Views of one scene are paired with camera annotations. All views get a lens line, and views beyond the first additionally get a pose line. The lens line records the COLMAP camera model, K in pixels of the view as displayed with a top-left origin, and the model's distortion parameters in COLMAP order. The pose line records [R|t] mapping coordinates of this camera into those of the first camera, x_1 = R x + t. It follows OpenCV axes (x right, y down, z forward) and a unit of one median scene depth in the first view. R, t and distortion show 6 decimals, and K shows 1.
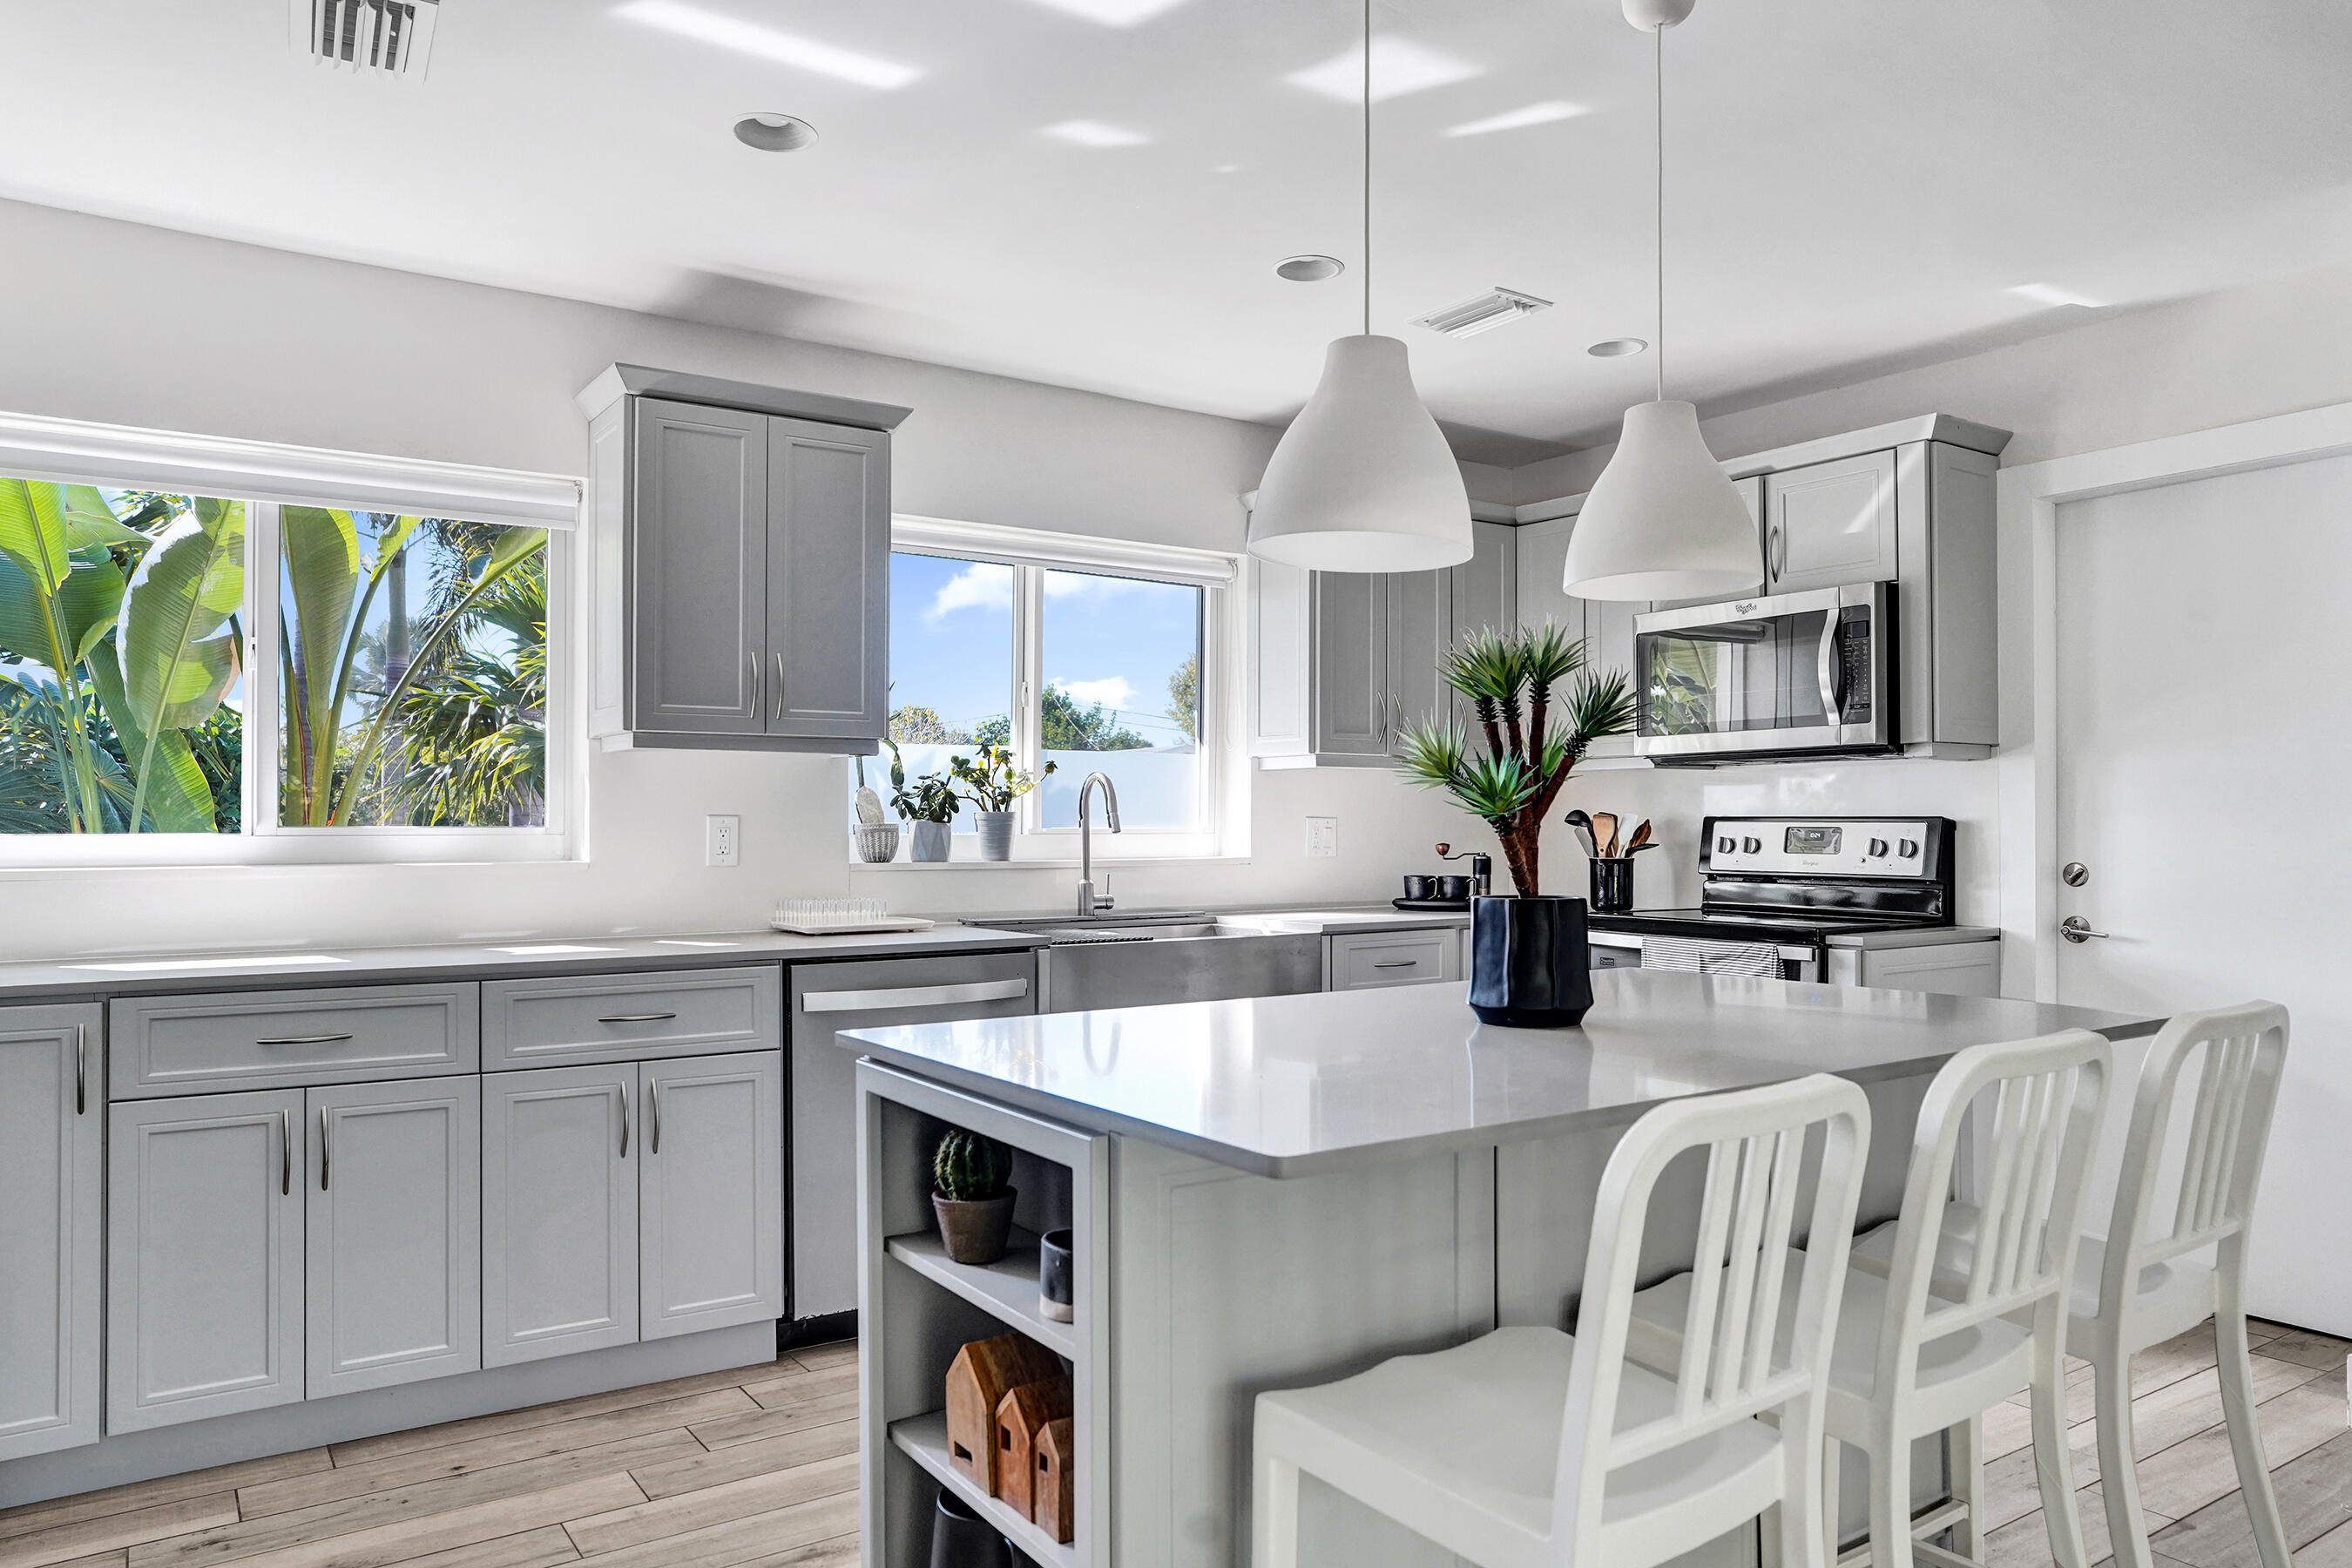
lens RADIAL K [[1584.5, 0, 1171.4], [0, 1584.5, 804.4], [0, 0, 1]] dist [-0.007160, -0.007853]
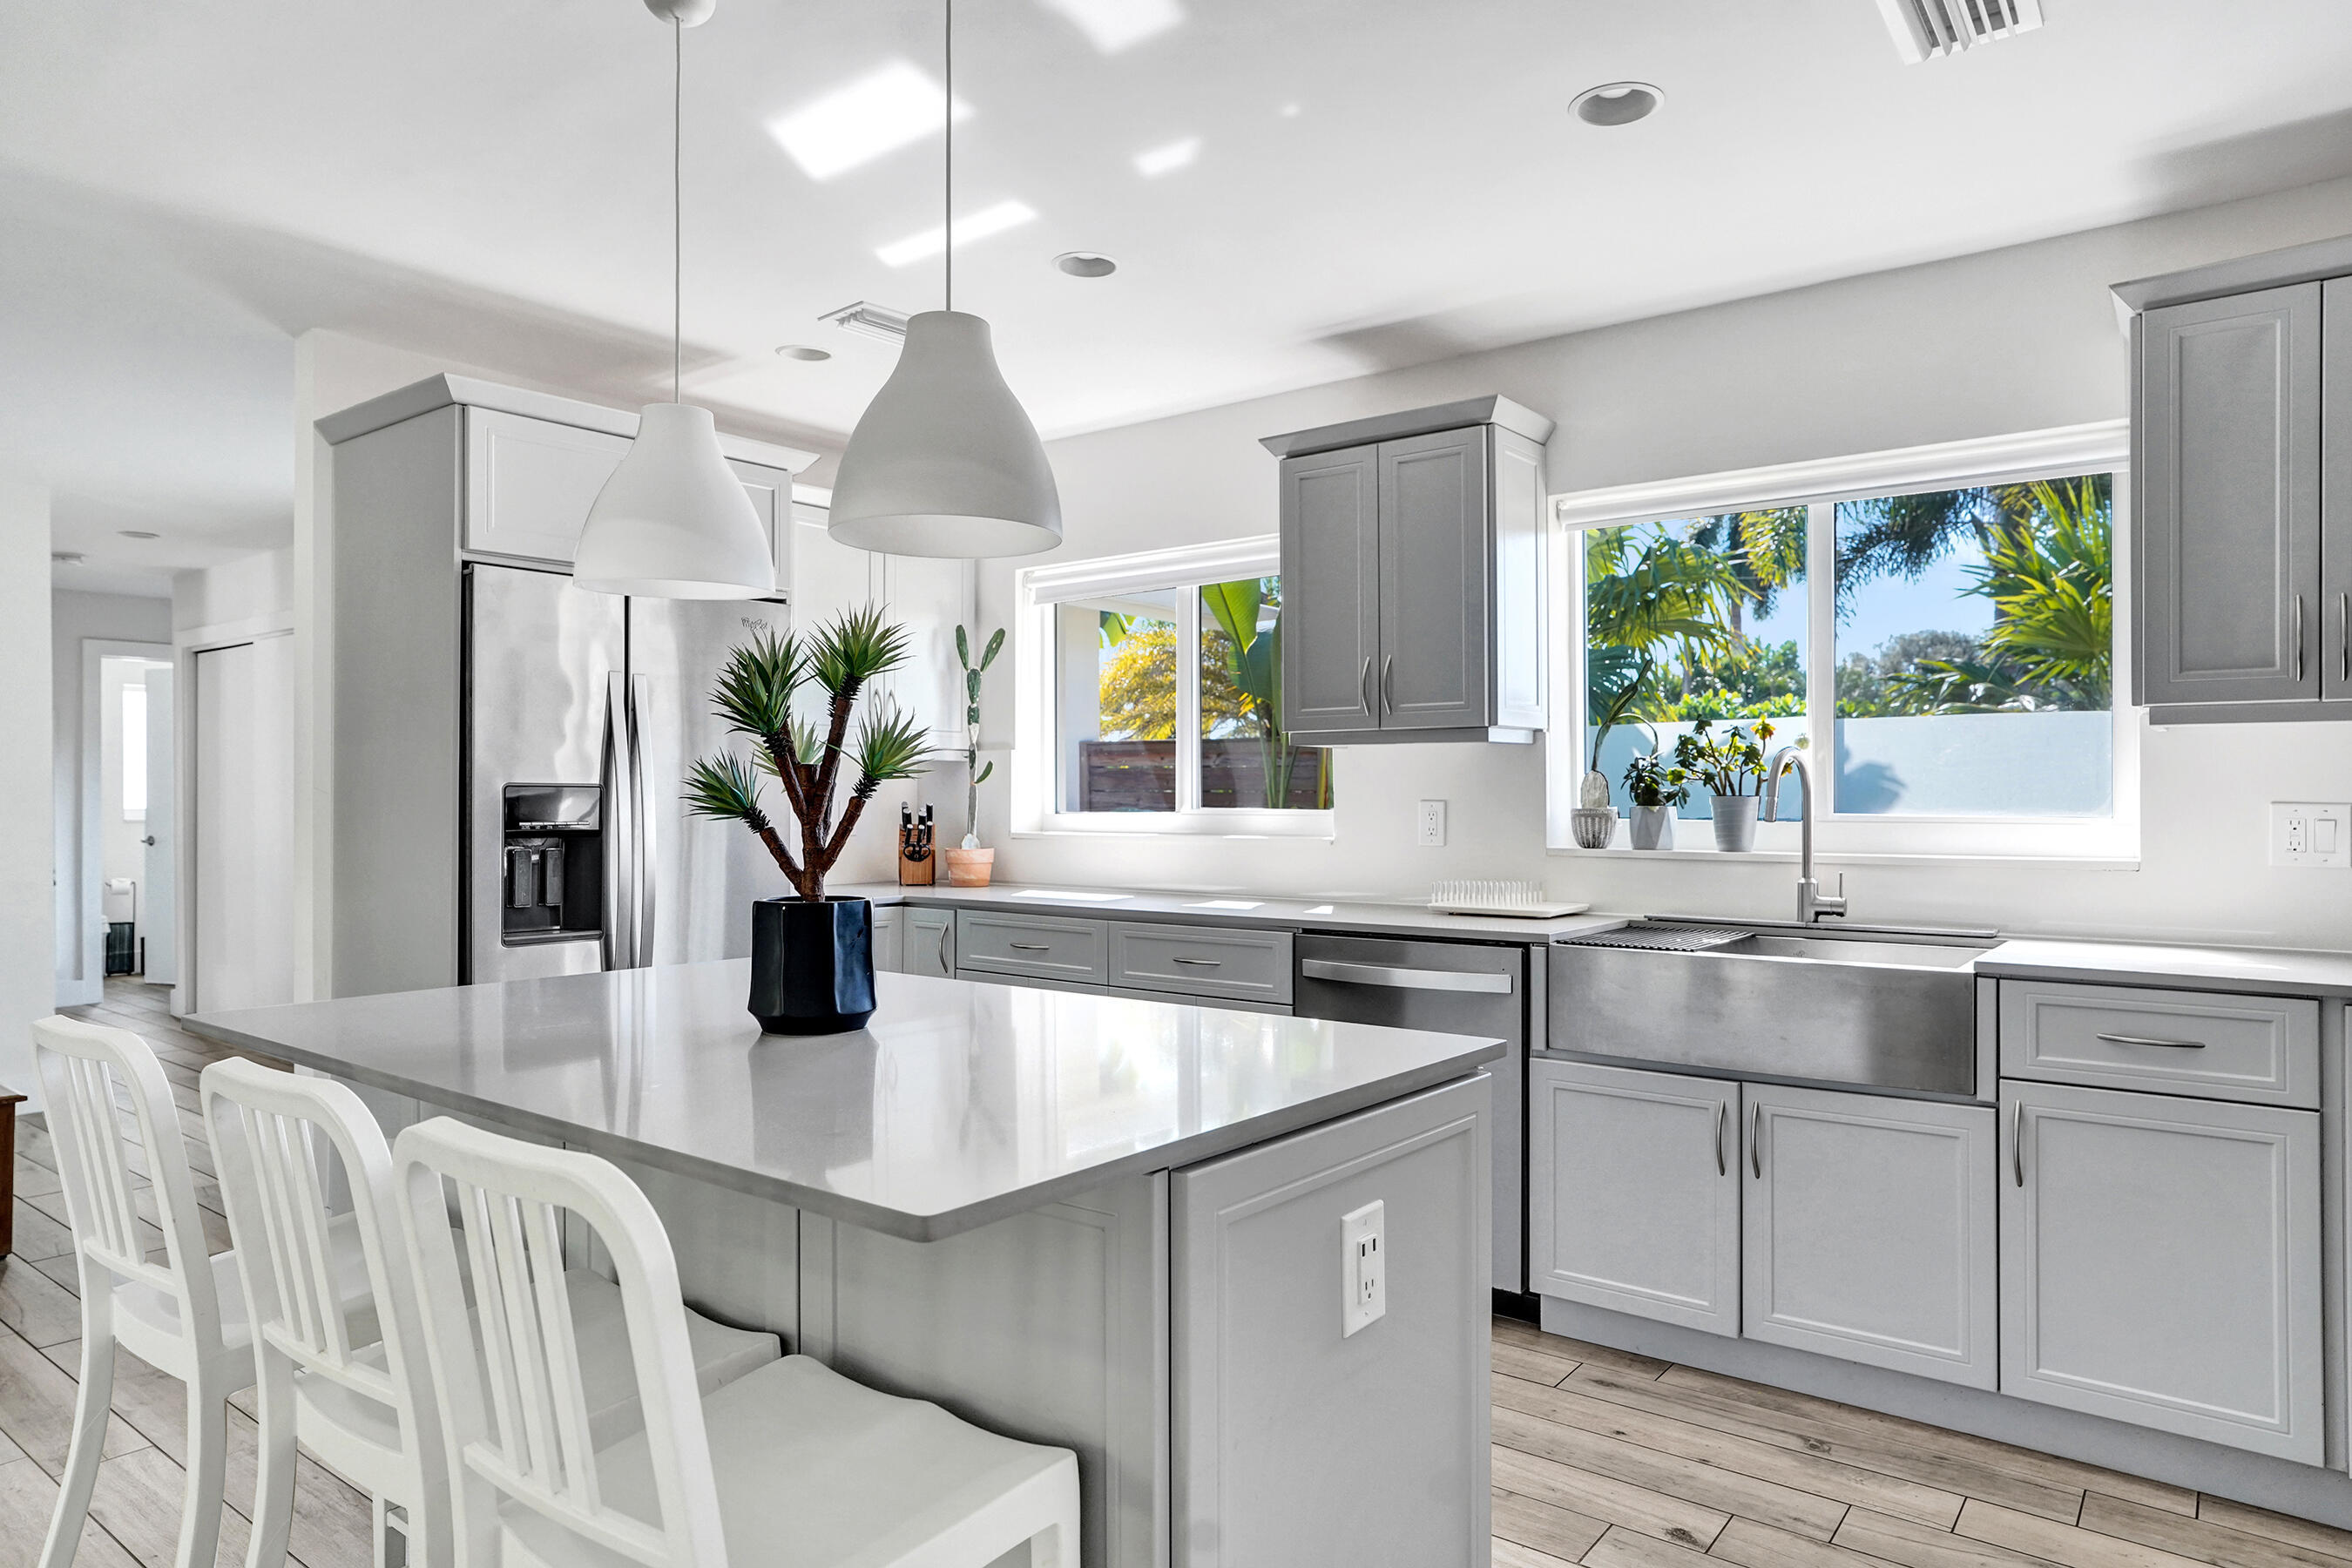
lens RADIAL K [[1433.9, 0, 1186.0], [0, 1433.9, 769.9], [0, 0, 1]] dist [-0.018425, 0.002176]
pose [[0.310132, -0.015357, -0.950569, 0.591532], [0.013392, 0.999841, -0.011784, -0.004705], [0.950599, -0.009075, 0.310289, 0.499404]]
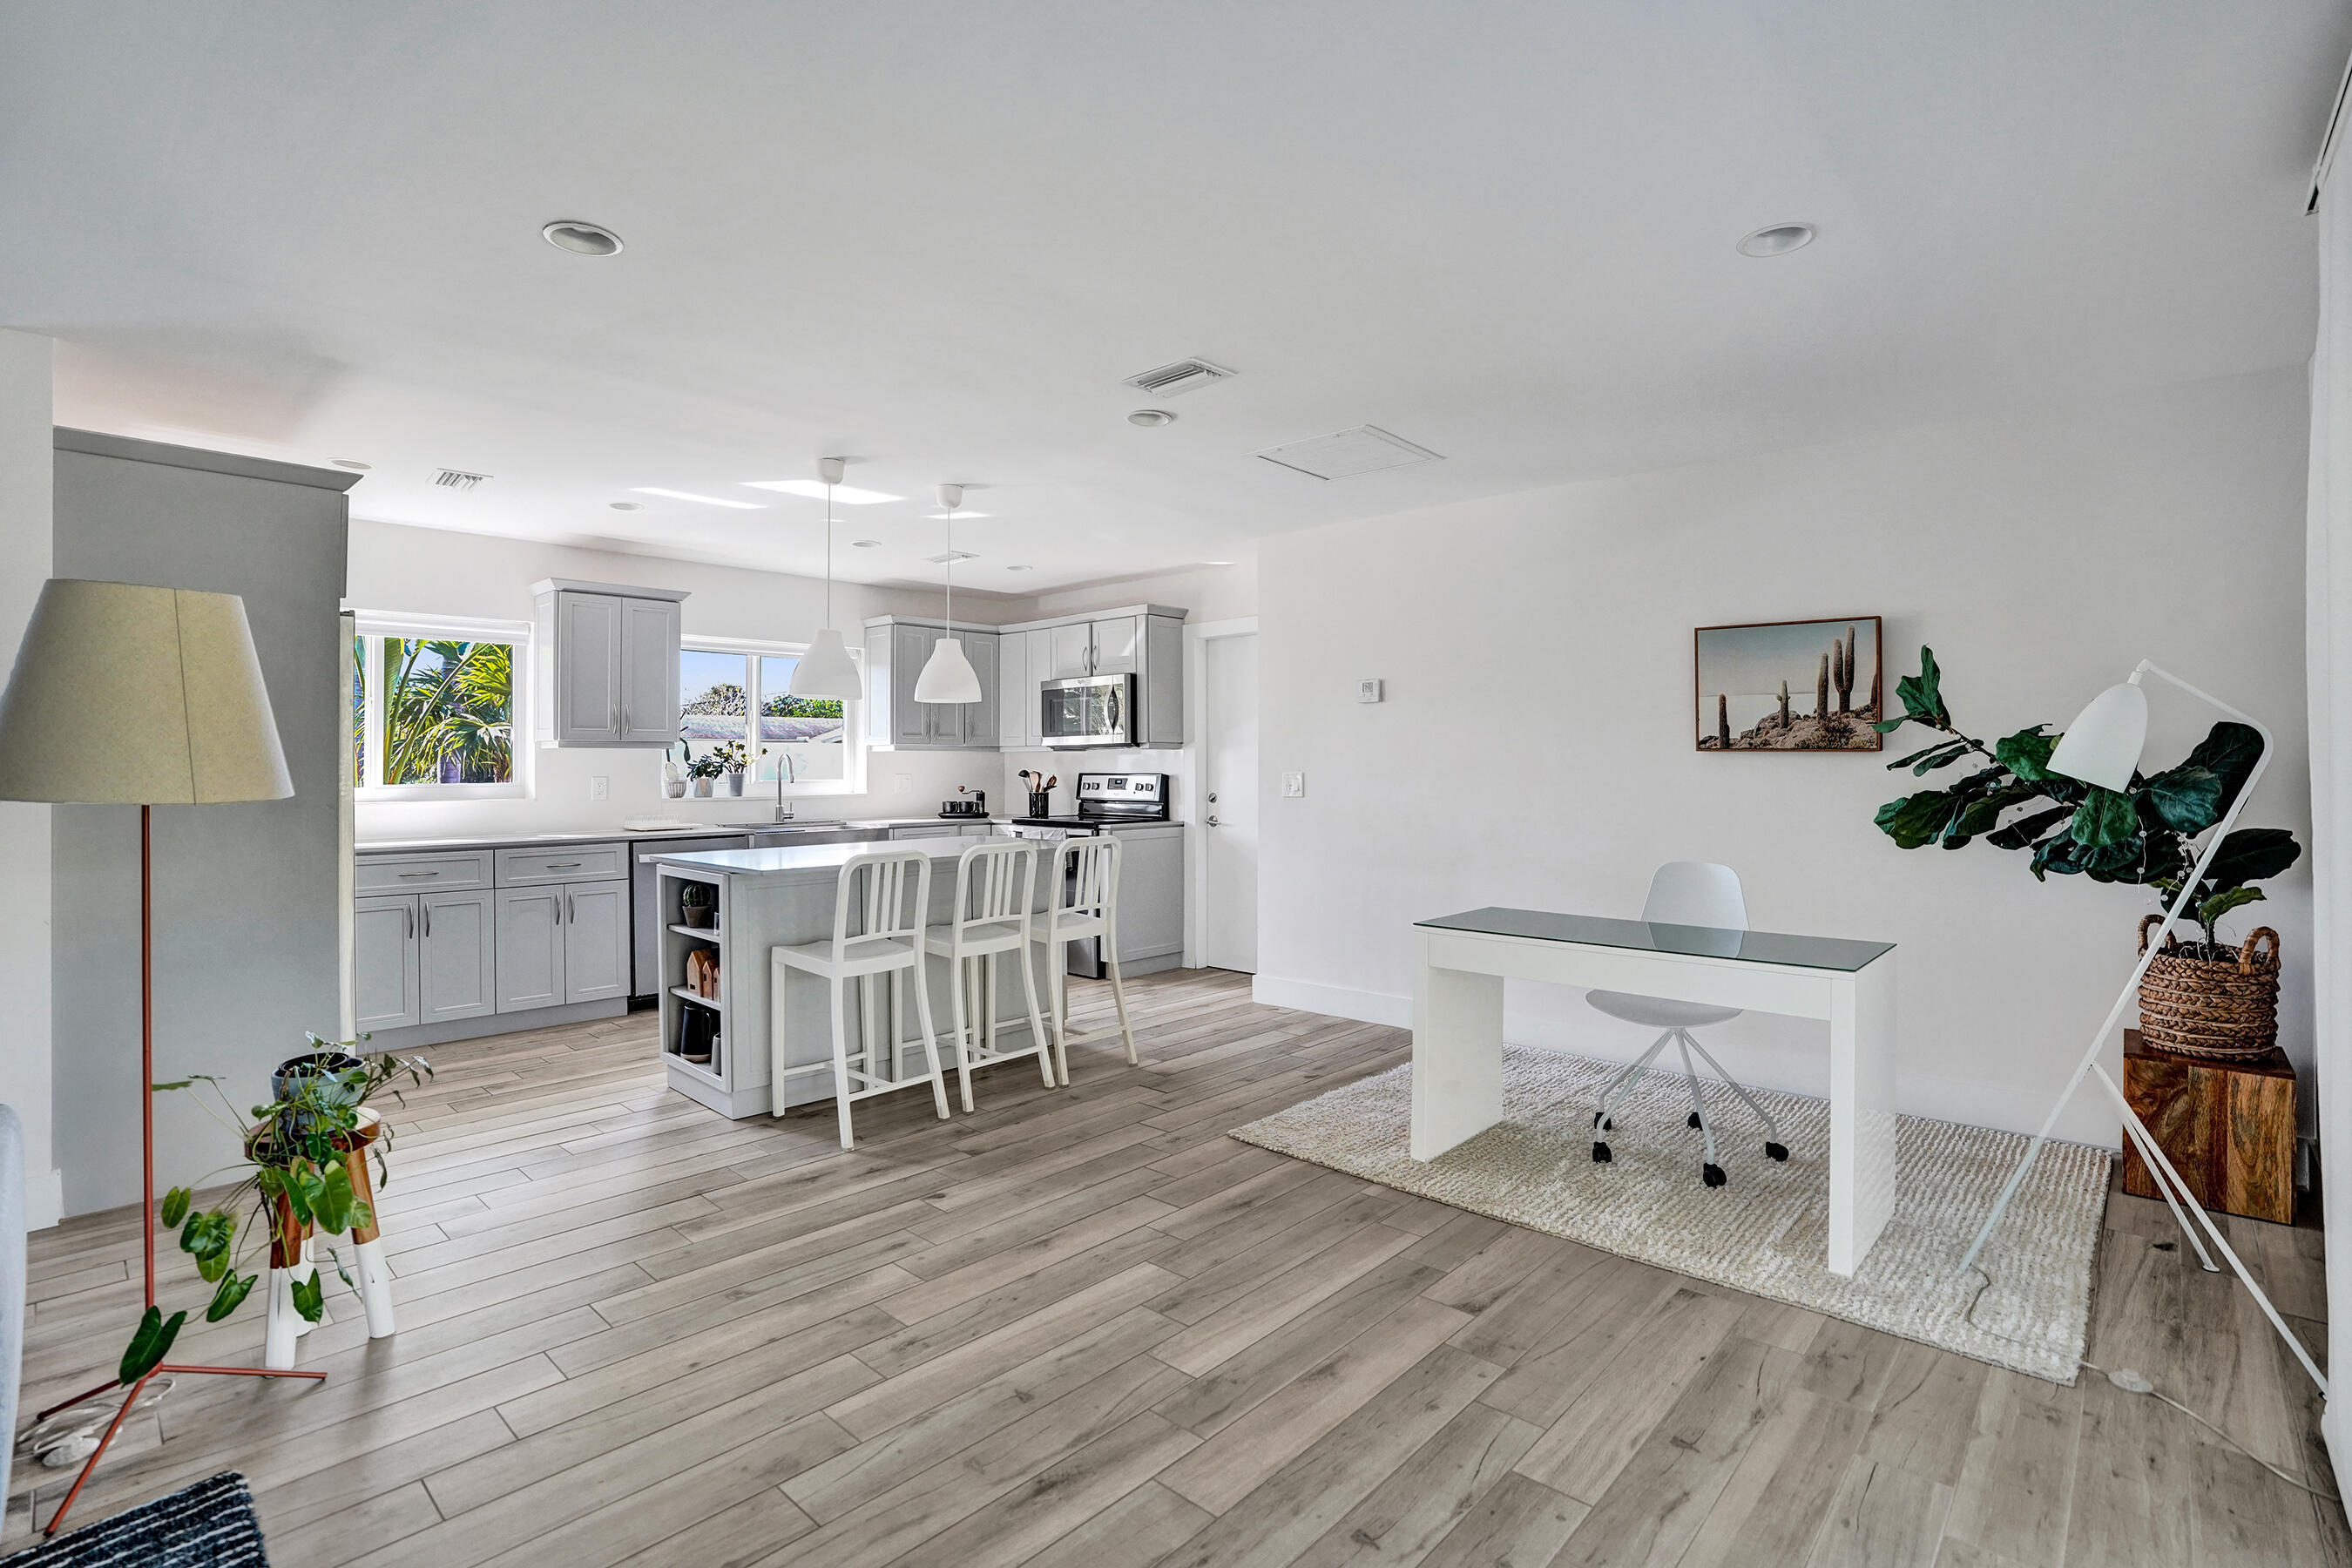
lens RADIAL K [[1141.5, 0, 1153.4], [0, 1141.5, 747.1], [0, 0, 1]] dist [-0.021340, 0.007656]
pose [[0.981160, -0.001587, 0.193189, 0.153456], [0.002527, 0.999986, -0.004617, -0.023501], [-0.193179, 0.005019, 0.981151, -0.645046]]
